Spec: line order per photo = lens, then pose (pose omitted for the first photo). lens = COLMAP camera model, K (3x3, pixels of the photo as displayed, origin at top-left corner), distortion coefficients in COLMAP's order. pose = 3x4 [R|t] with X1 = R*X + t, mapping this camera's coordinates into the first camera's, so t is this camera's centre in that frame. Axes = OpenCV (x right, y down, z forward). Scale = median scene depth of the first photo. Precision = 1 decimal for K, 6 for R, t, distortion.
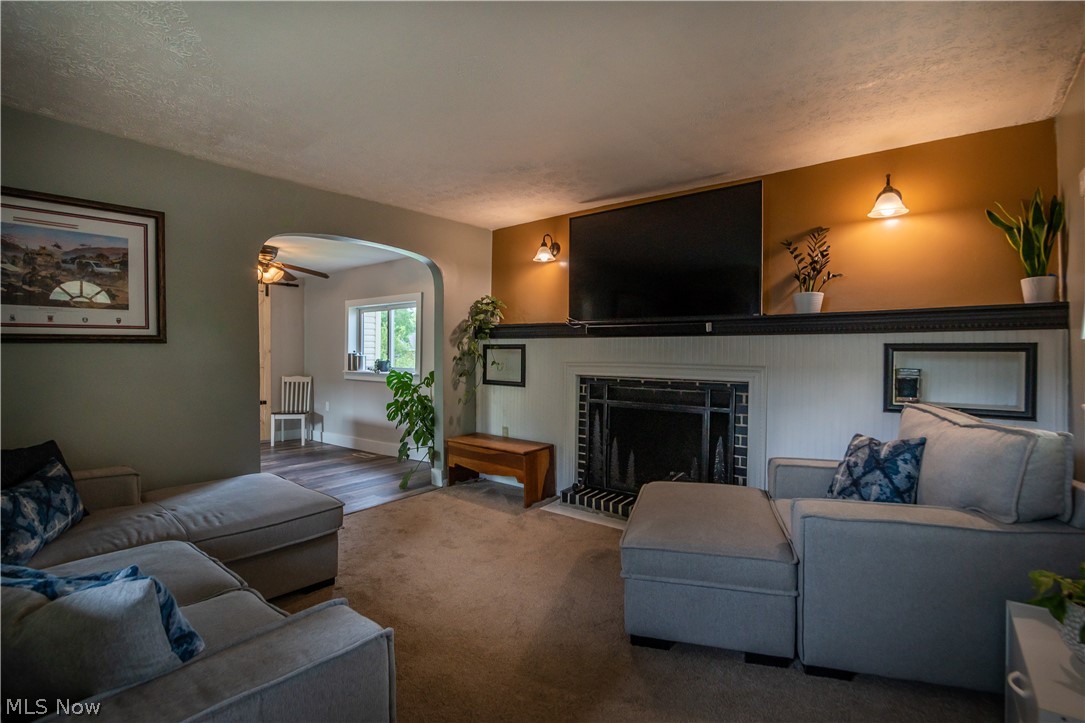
lens RADIAL K [[537.7, 0, 542.5], [0, 537.7, 361.5], [0, 0, 1]] dist [-0.000413, -0.000049]
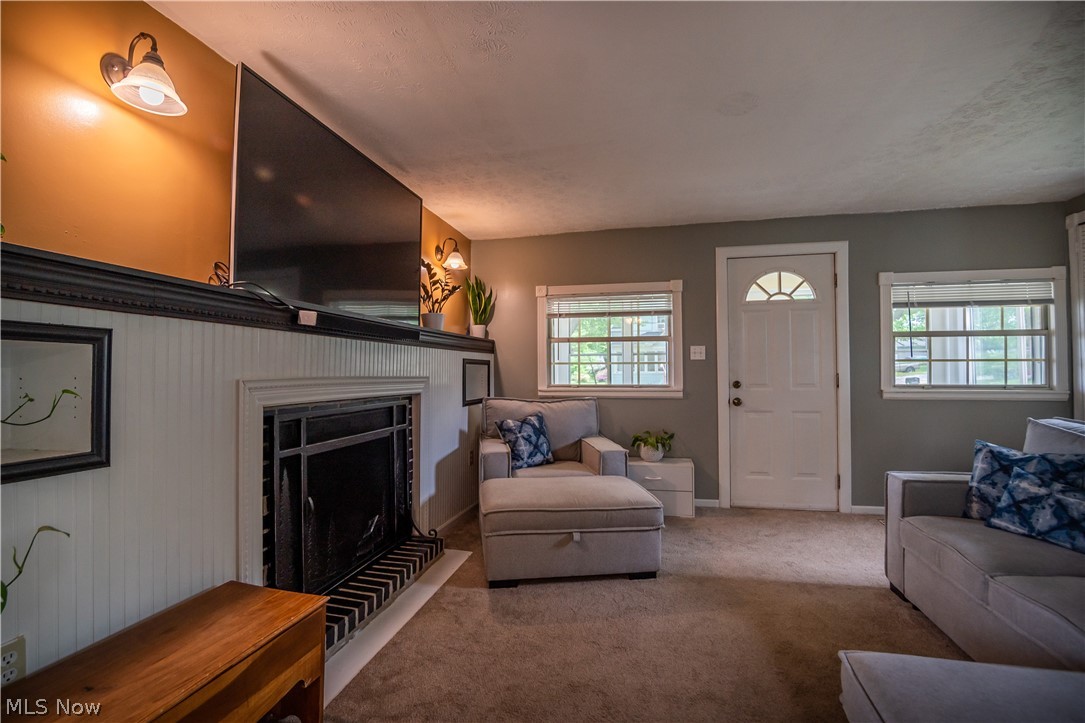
lens RADIAL K [[497.0, 0, 542.5], [0, 497.0, 361.5], [0, 0, 1]] dist [-0.018894, -0.000287]
pose [[-0.462636, 0.013819, 0.886441, -0.443305], [0.013088, 0.999876, -0.008757, -0.008101], [-0.886452, 0.007551, -0.462759, 0.998027]]
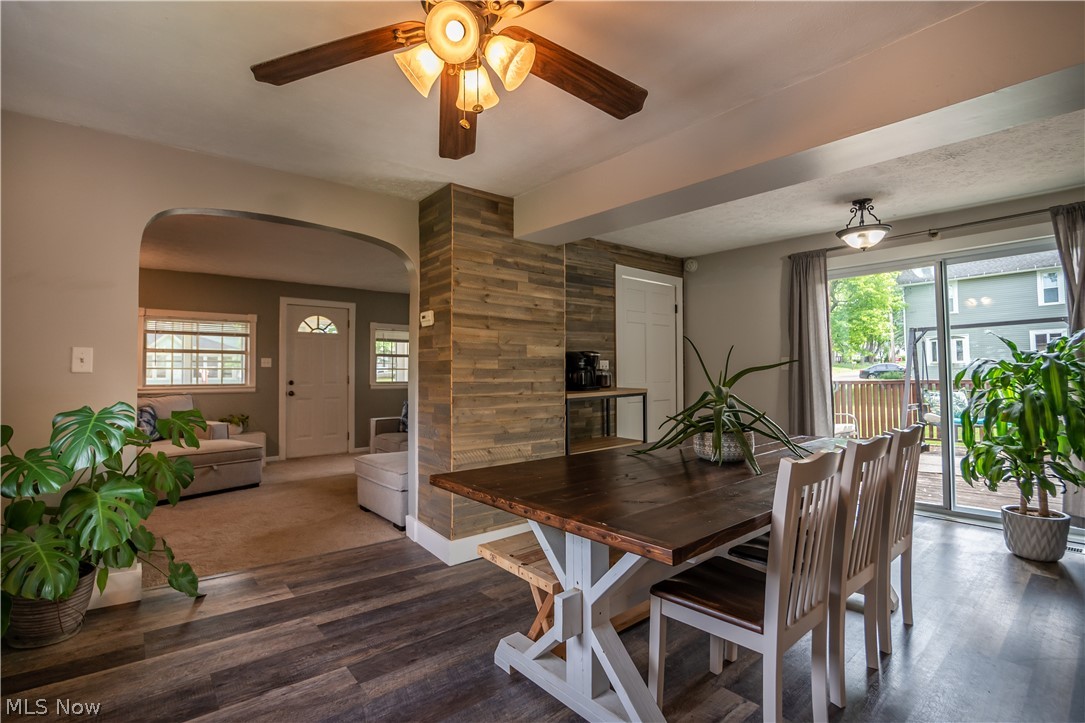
lens RADIAL K [[497.0, 0, 542.5], [0, 497.0, 361.5], [0, 0, 1]] dist [-0.018894, -0.000287]
pose [[-0.987347, 0.005787, 0.158470, -0.869906], [0.003538, 0.999889, -0.014476, -0.008541], [-0.158536, -0.013732, -0.987258, 1.772463]]
